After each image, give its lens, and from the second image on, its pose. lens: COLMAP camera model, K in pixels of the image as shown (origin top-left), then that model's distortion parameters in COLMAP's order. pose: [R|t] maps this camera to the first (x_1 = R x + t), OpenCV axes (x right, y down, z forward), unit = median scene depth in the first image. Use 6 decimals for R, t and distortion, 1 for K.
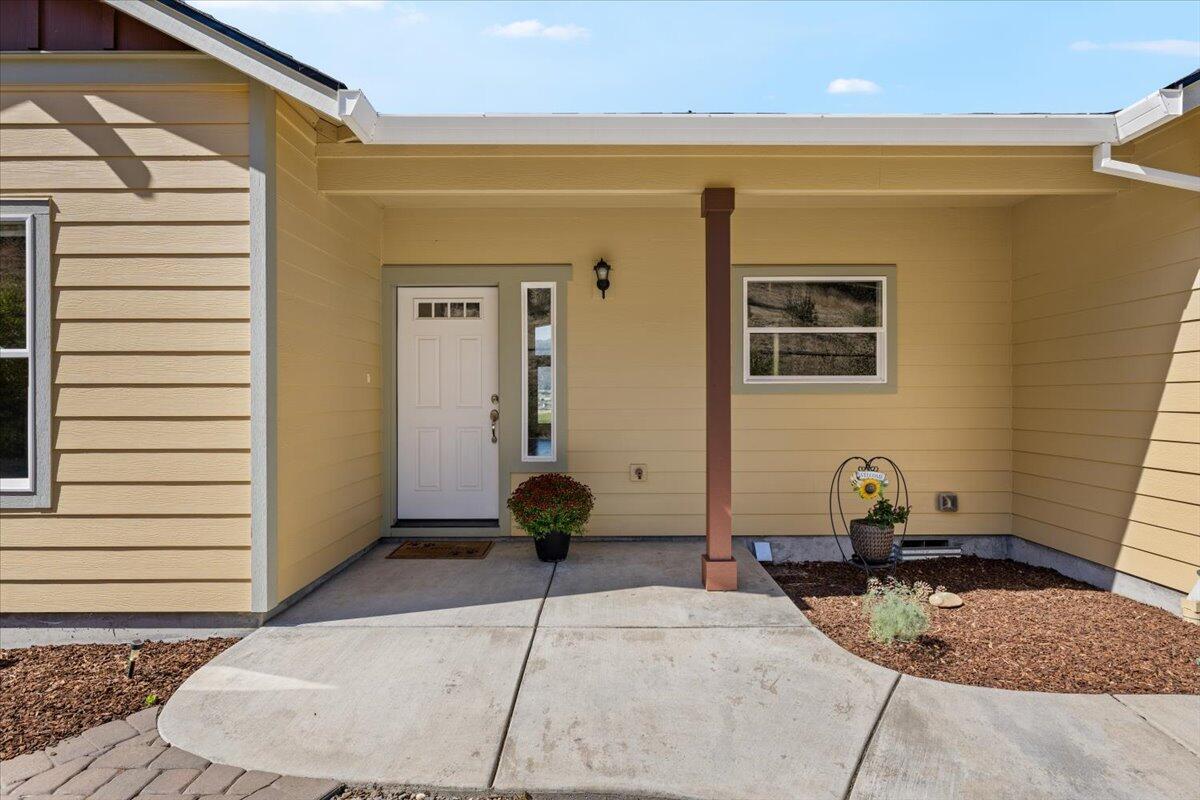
lens RADIAL K [[618.8, 0, 600.0], [0, 618.8, 400.0], [0, 0, 1]] dist [-0.004872, -0.000746]
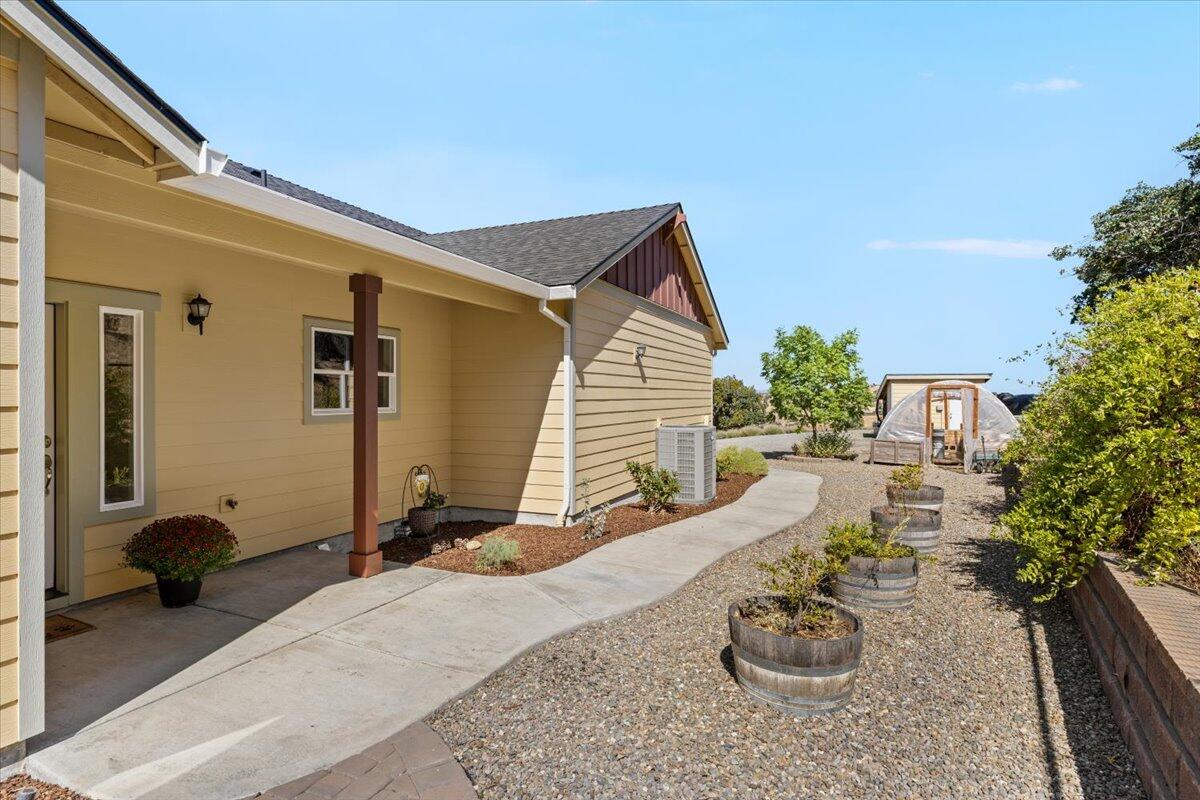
lens RADIAL K [[591.9, 0, 602.1], [0, 591.9, 398.1], [0, 0, 1]] dist [-0.004864, 0.000092]
pose [[0.406375, 0.002827, 0.913702, -0.752593], [0.007869, 0.999947, -0.006594, -0.061473], [-0.913673, 0.009870, 0.406331, 0.022171]]
